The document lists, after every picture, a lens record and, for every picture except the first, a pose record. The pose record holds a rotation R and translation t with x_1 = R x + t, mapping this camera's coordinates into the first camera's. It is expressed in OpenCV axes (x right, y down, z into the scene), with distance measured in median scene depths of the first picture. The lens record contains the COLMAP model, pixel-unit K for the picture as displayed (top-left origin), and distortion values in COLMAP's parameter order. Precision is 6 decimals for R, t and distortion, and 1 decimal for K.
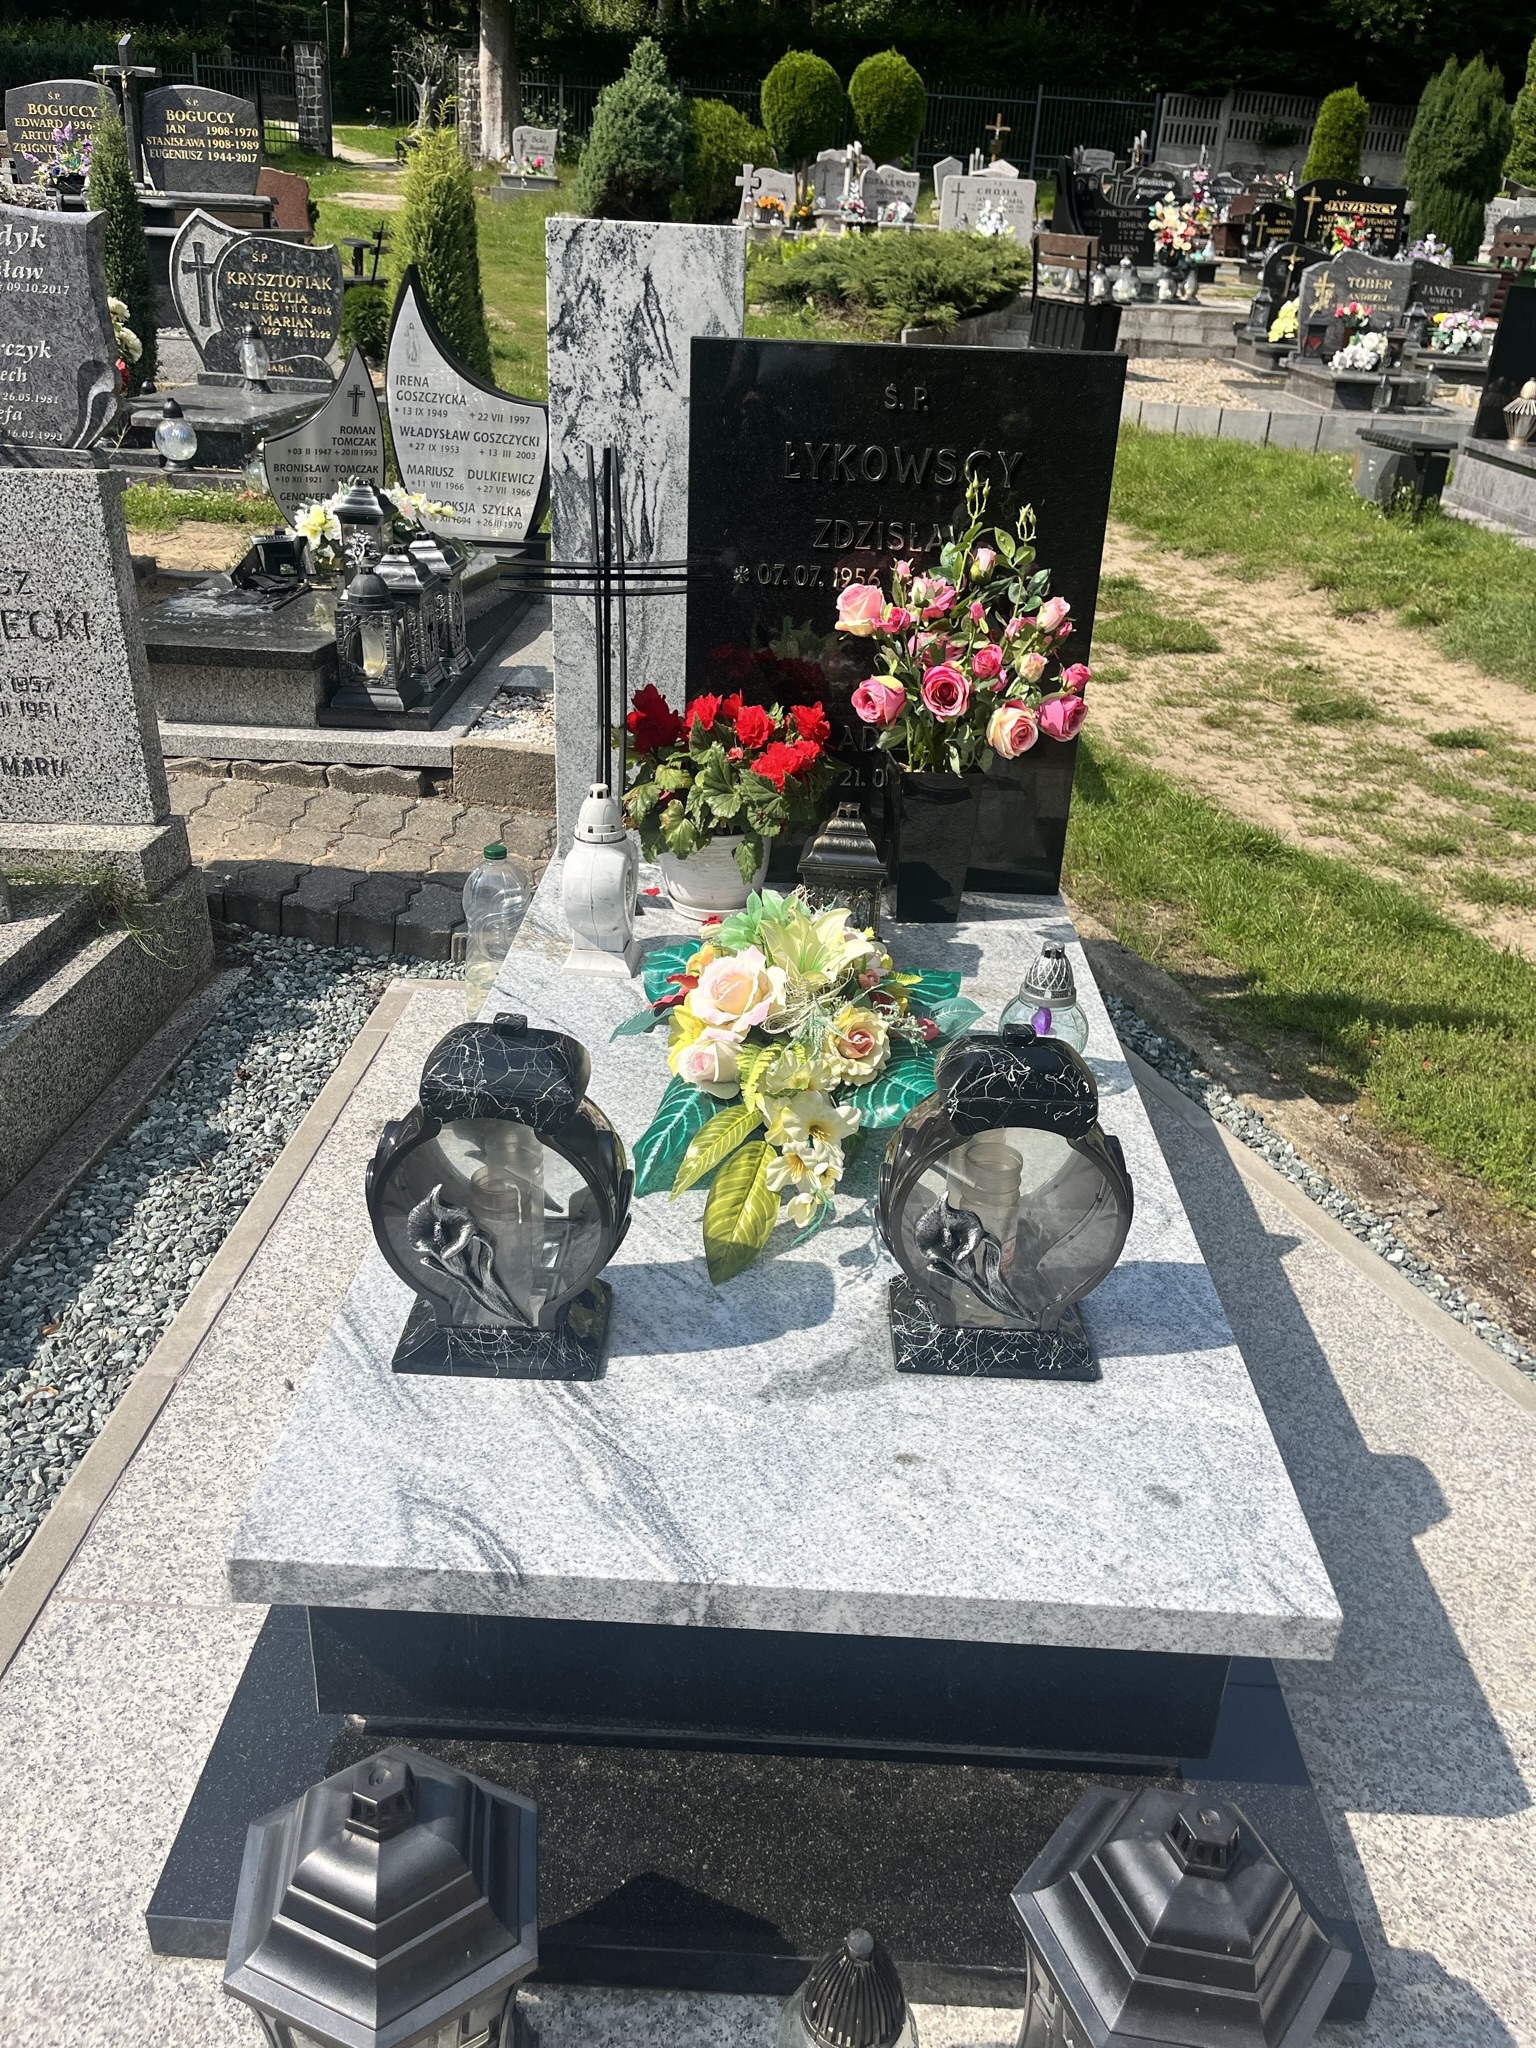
lens RADIAL K [[1539.6, 0, 768.0], [0, 1539.6, 1024.0], [0, 0, 1]] dist [0.070960, -0.106028]
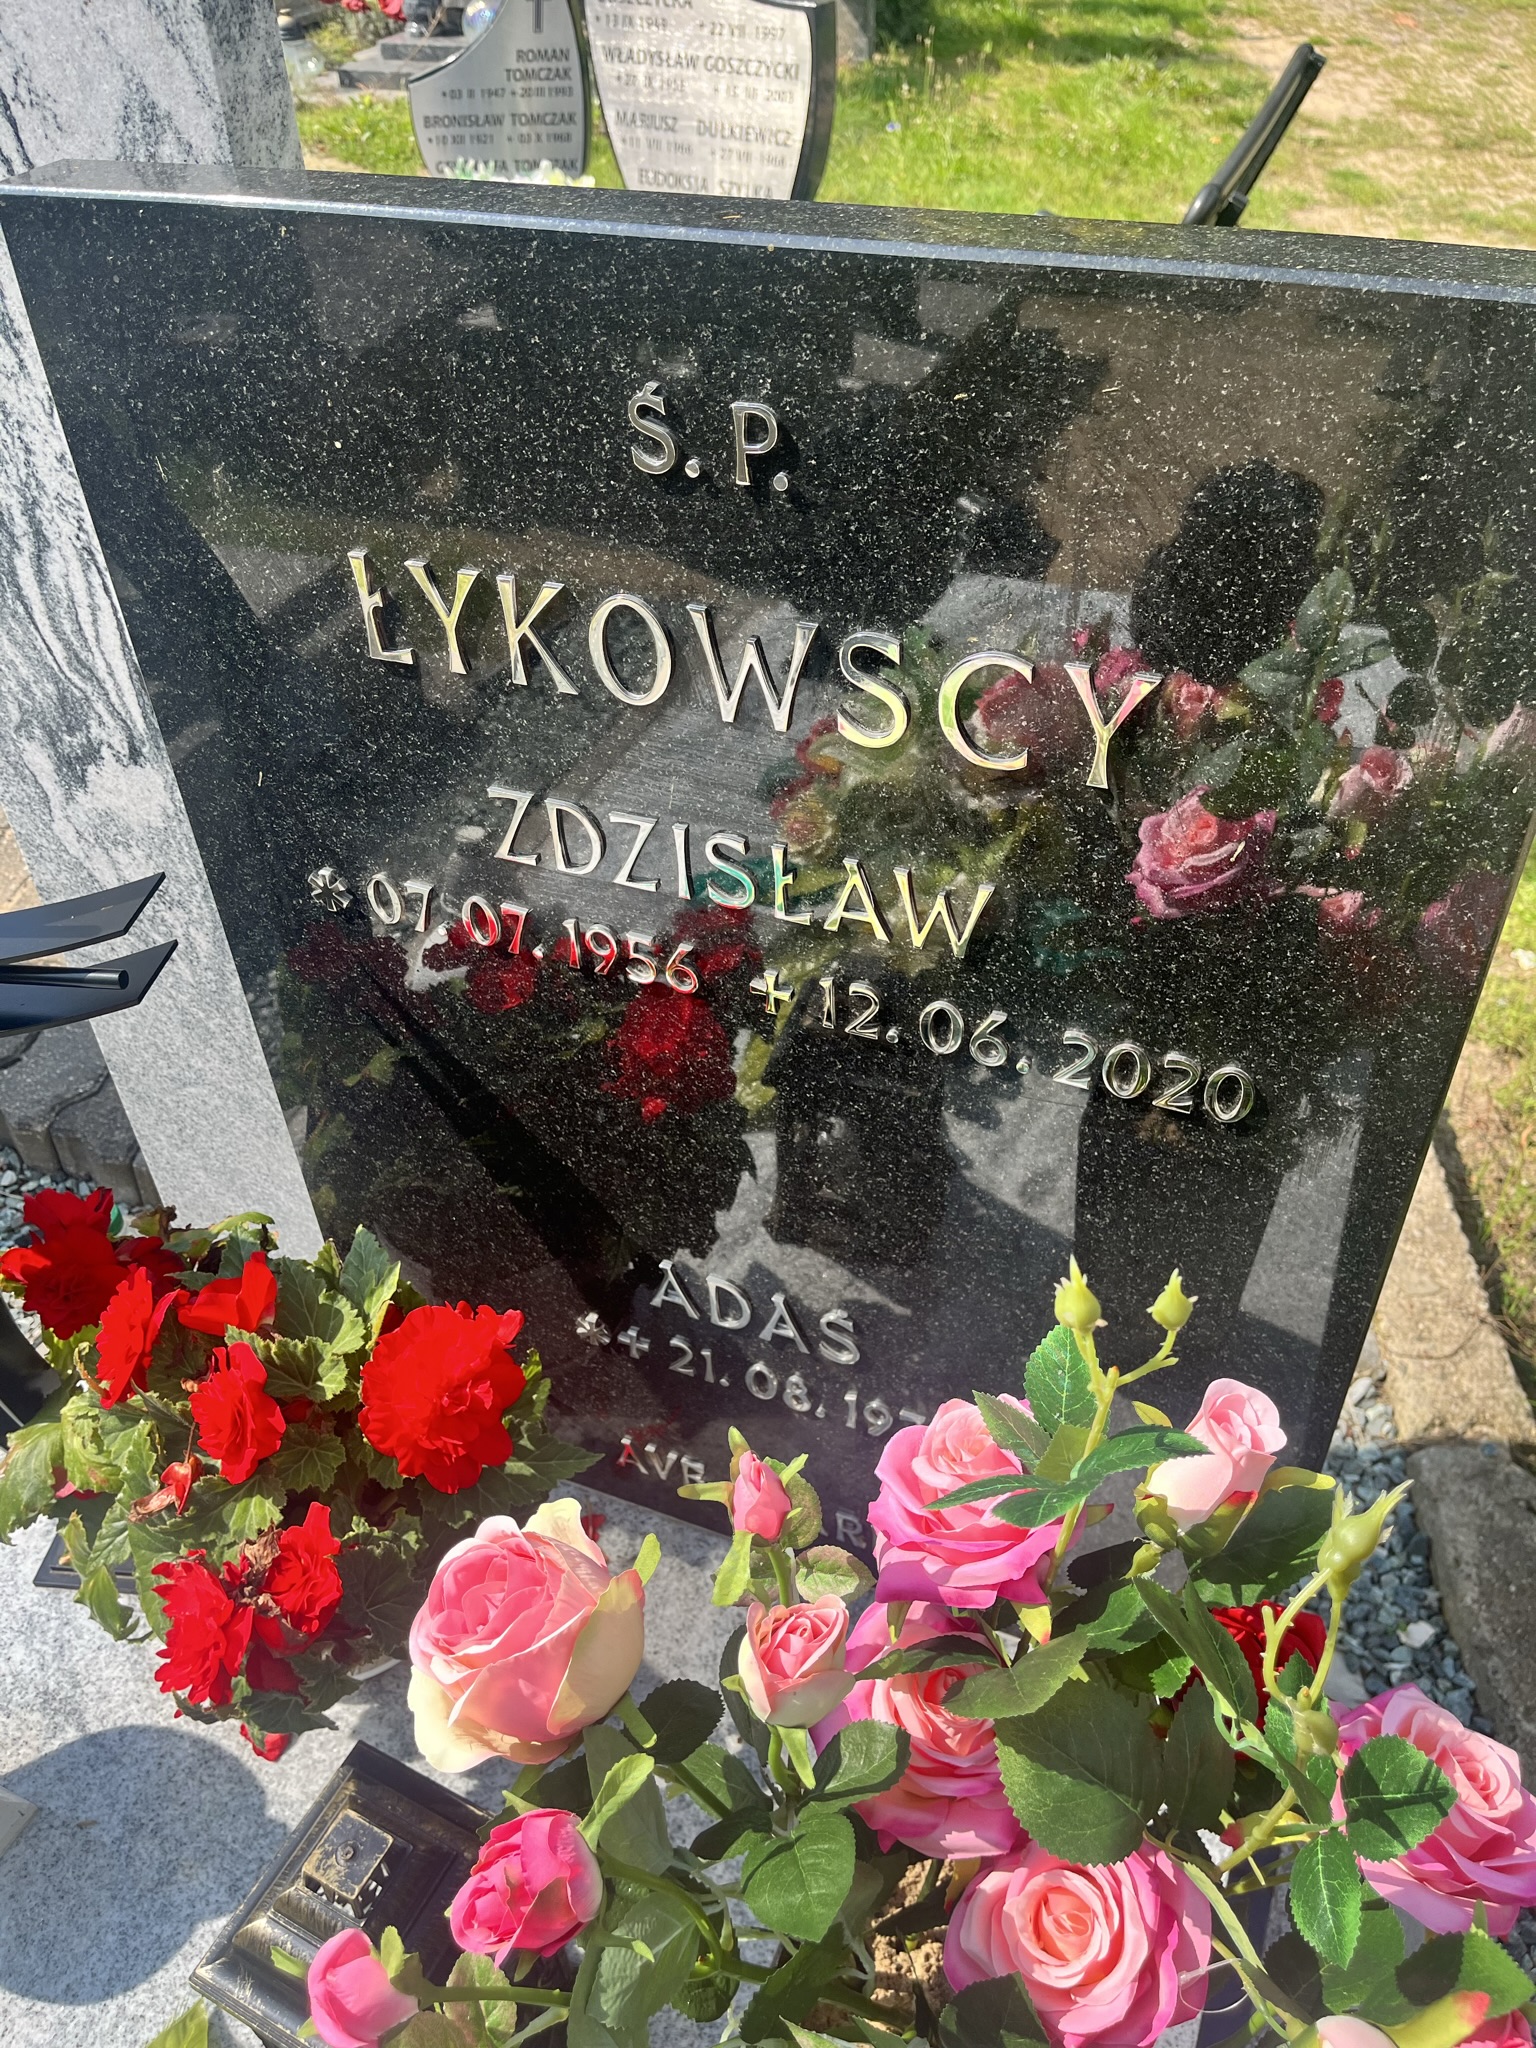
lens RADIAL K [[1539.6, 0, 768.0], [0, 1539.6, 1024.0], [0, 0, 1]] dist [0.070960, -0.106028]
pose [[0.934592, 0.175285, -0.309537, 0.092408], [-0.089897, 0.958303, 0.271244, -0.181455], [0.344175, -0.225676, 0.911380, 0.356792]]
